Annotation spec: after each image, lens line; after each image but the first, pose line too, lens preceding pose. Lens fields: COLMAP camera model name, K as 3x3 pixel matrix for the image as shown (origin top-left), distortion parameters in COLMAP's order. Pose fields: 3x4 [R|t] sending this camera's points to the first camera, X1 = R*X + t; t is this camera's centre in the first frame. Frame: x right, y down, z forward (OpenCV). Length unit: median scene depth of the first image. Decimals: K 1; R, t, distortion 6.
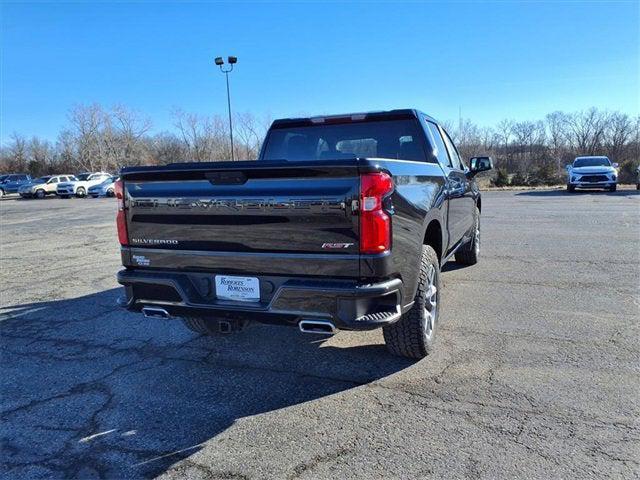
lens RADIAL K [[512.6, 0, 320.8], [0, 512.6, 256.7], [0, 0, 1]] dist [0.034558, -0.055111]
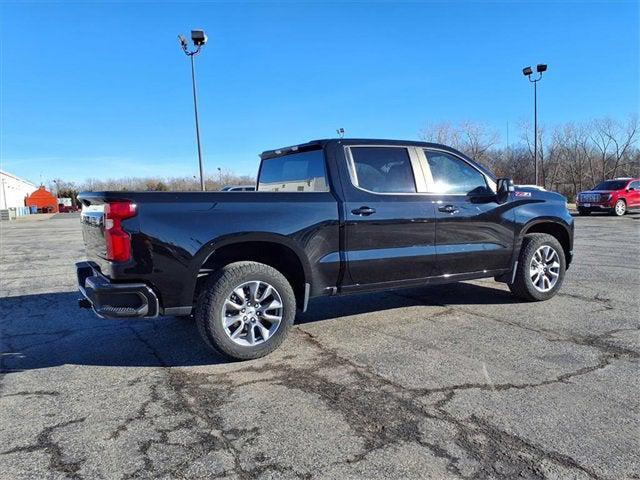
lens RADIAL K [[509.3, 0, 320.6], [0, 509.3, 260.2], [0, 0, 1]] dist [0.031001, -0.039205]
pose [[0.790167, 0.086665, -0.606734, 1.033331], [-0.096217, 0.995218, 0.016849, -0.065510], [0.605292, 0.045065, 0.794727, 0.197801]]
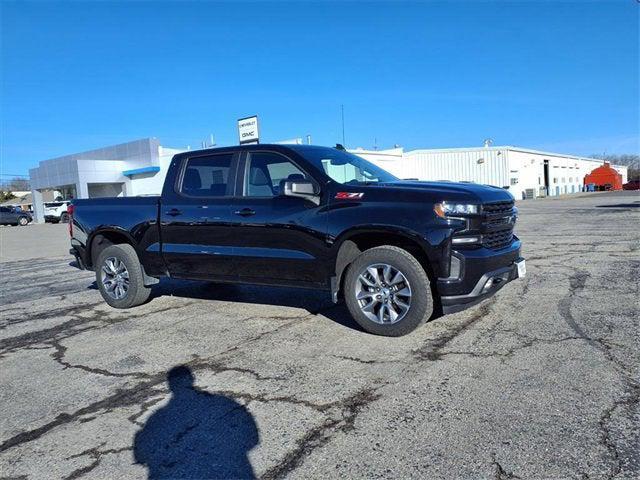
lens RADIAL K [[509.3, 0, 320.6], [0, 509.3, 260.2], [0, 0, 1]] dist [0.031001, -0.039205]
pose [[-0.176568, 0.163911, -0.970545, 1.821117], [-0.101786, 0.977710, 0.183639, -0.374855], [0.979011, 0.131213, -0.155948, 2.009127]]
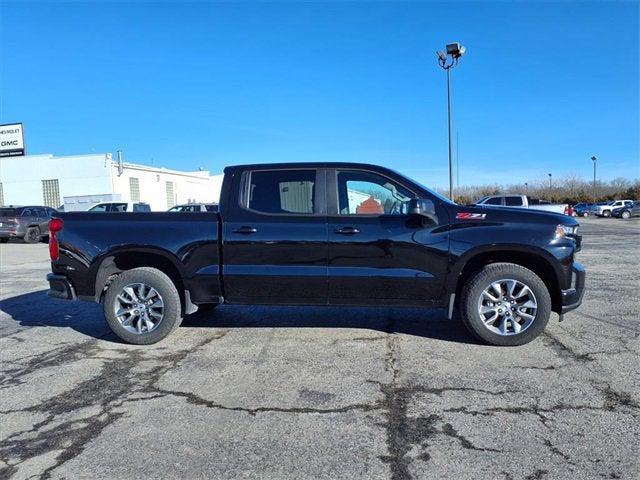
lens RADIAL K [[509.3, 0, 320.6], [0, 509.3, 260.2], [0, 0, 1]] dist [0.031001, -0.039205]
pose [[0.261208, 0.117456, -0.958110, 1.760207], [-0.142173, 0.986426, 0.082167, -0.245246], [0.954755, 0.114754, 0.274361, 1.111641]]
